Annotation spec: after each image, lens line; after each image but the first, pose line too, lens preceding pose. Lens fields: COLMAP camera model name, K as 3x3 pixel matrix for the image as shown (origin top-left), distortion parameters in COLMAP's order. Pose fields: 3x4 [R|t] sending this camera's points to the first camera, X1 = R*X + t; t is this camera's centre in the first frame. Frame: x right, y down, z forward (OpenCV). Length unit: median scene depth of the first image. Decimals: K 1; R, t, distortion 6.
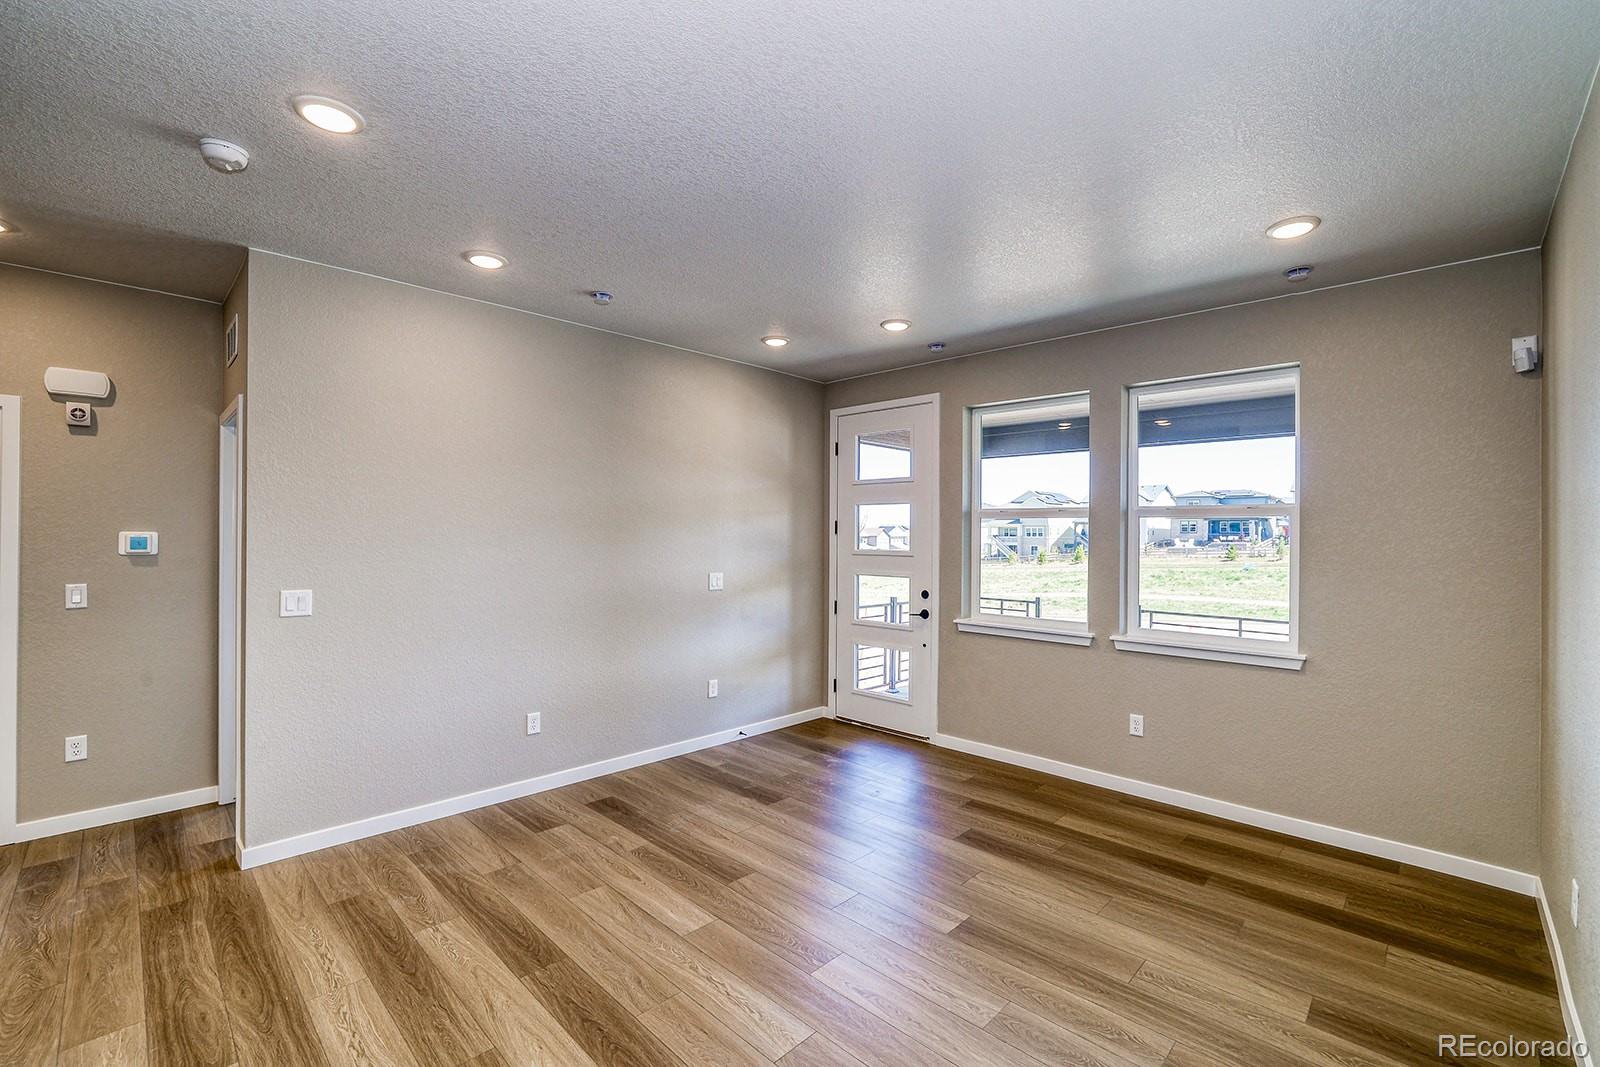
lens RADIAL K [[686.2, 0, 800.0], [0, 686.2, 533.5], [0, 0, 1]] dist [-0.043686, 0.017391]
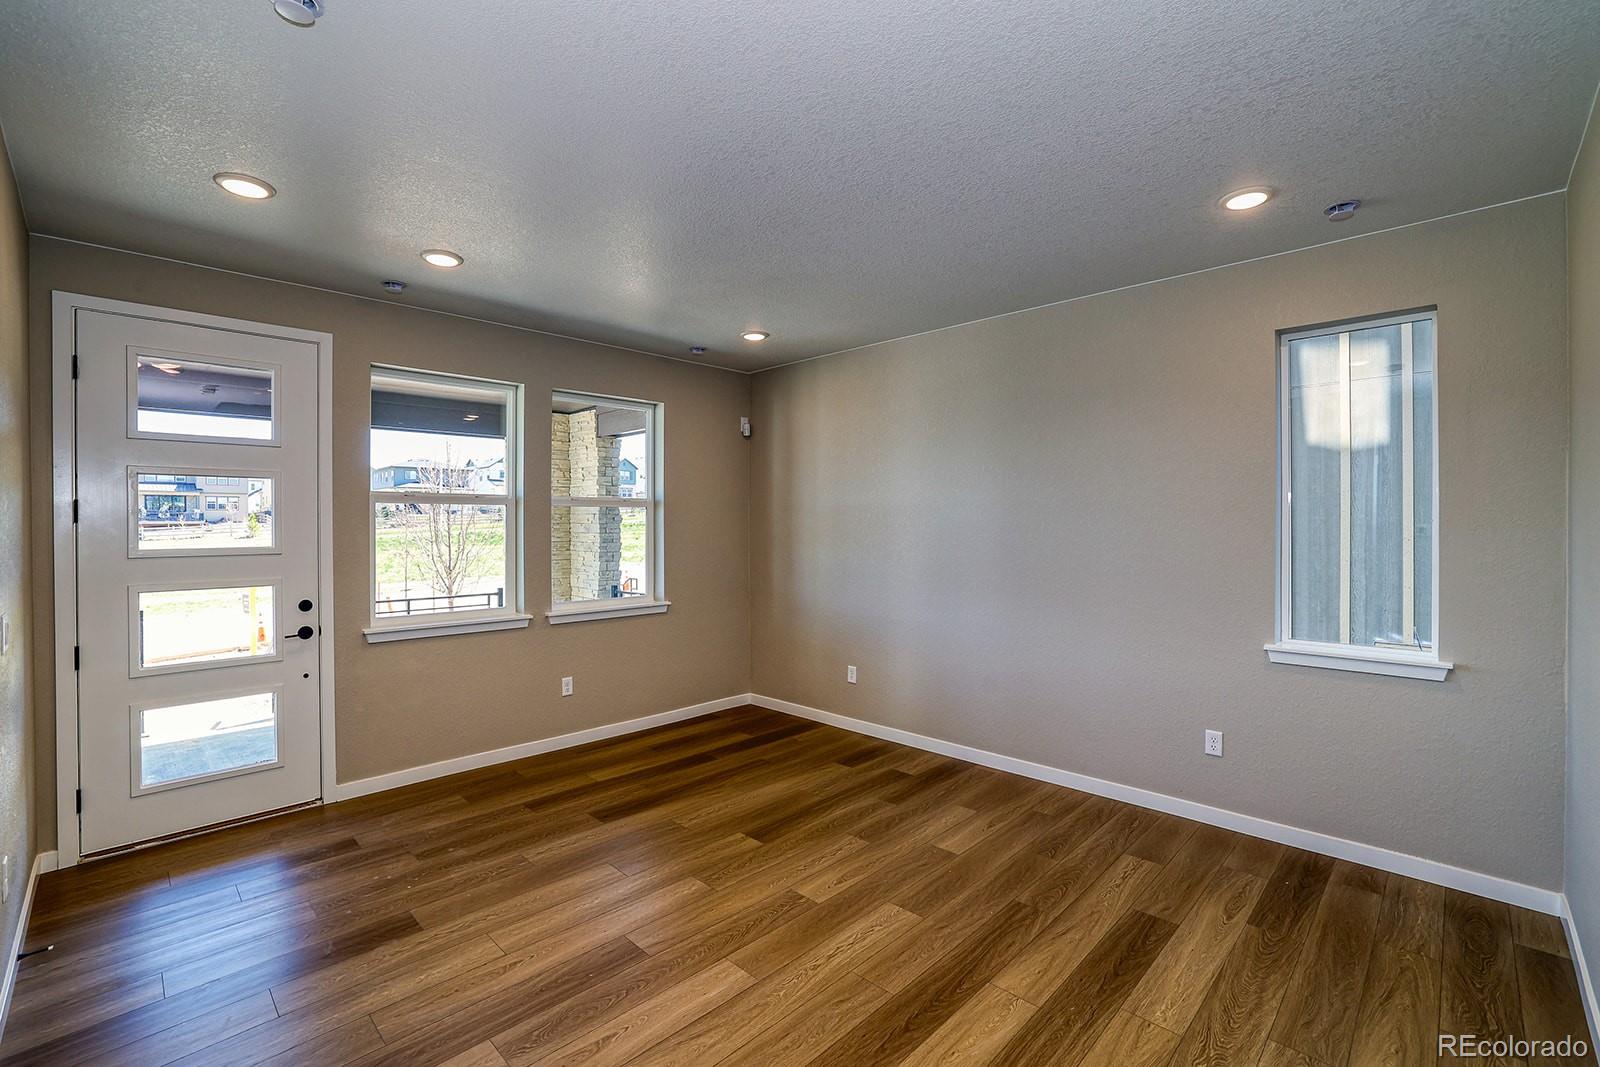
lens RADIAL K [[686.2, 0, 800.0], [0, 686.2, 533.5], [0, 0, 1]] dist [-0.043686, 0.017391]
pose [[0.011674, -0.022445, 0.999680, -0.708122], [-0.001760, 0.999746, 0.022467, -0.005818], [-0.999930, -0.002022, 0.011631, 0.636101]]
